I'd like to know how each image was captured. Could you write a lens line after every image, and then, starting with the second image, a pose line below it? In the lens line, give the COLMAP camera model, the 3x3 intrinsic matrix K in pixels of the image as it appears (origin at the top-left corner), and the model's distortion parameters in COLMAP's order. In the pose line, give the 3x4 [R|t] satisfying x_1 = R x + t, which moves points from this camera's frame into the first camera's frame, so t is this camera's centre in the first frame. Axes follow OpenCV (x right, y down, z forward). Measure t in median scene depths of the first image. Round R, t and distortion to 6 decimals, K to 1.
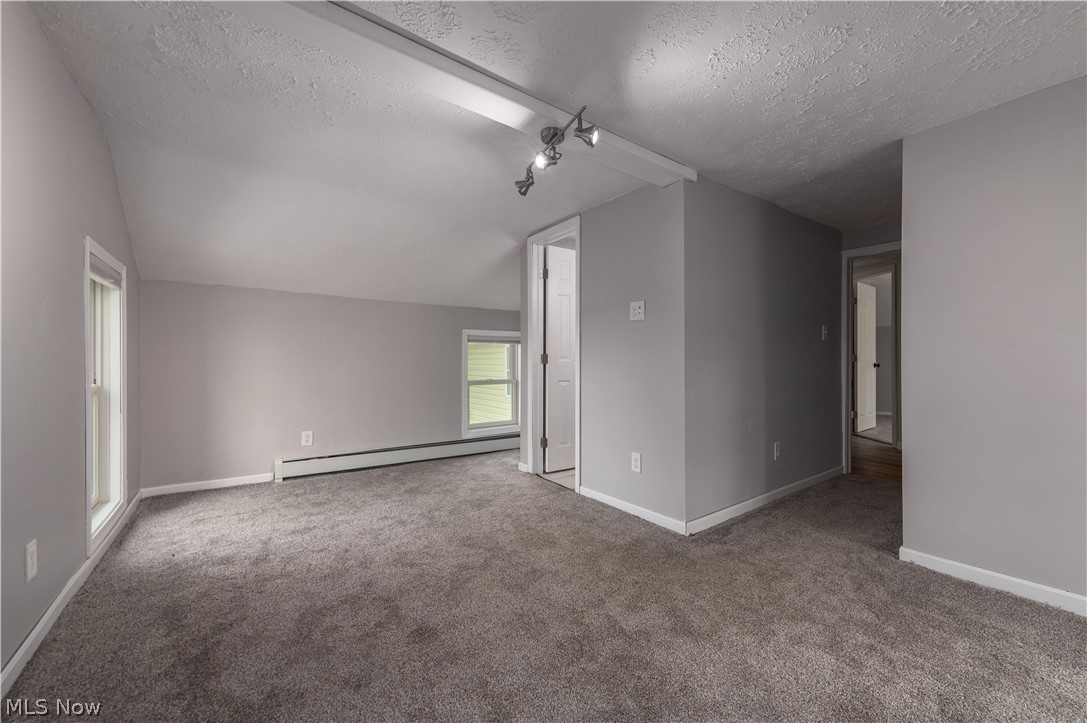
lens RADIAL K [[432.8, 0, 569.4], [0, 432.8, 356.7], [0, 0, 1]] dist [0.011777, -0.001626]
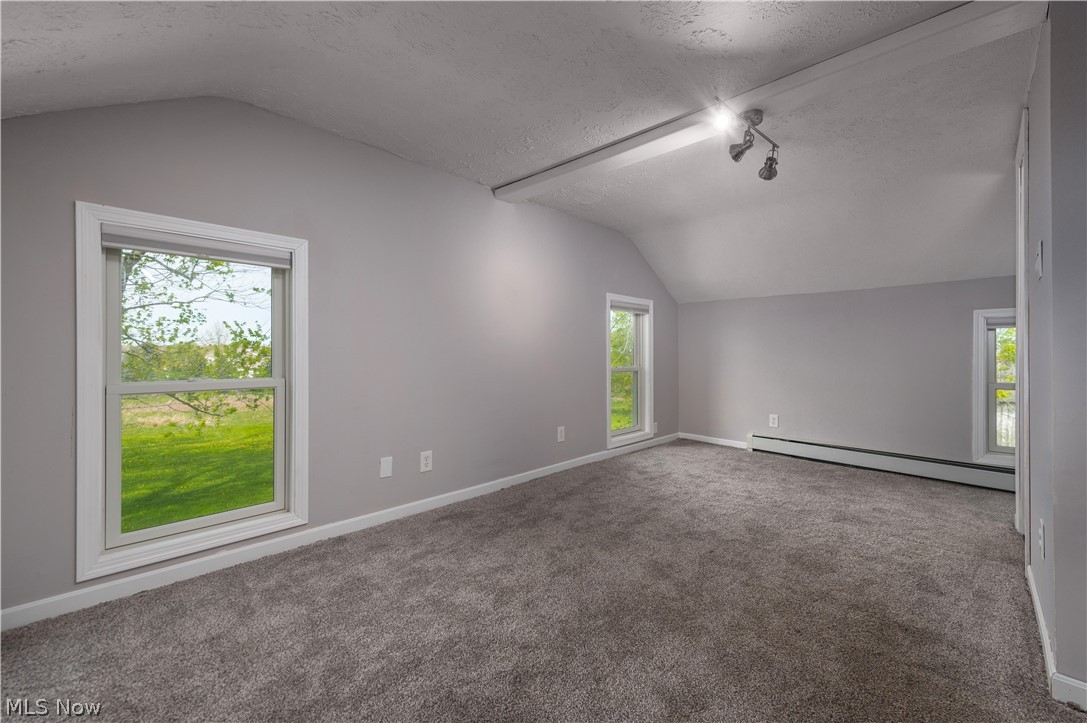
lens RADIAL K [[432.8, 0, 542.9], [0, 432.8, 355.4], [0, 0, 1]] dist [0.011777, -0.001626]
pose [[0.148254, 0.008100, -0.988916, 0.662912], [0.002433, 0.999960, 0.008555, 0.000242], [0.988946, -0.003675, 0.148228, 0.308906]]
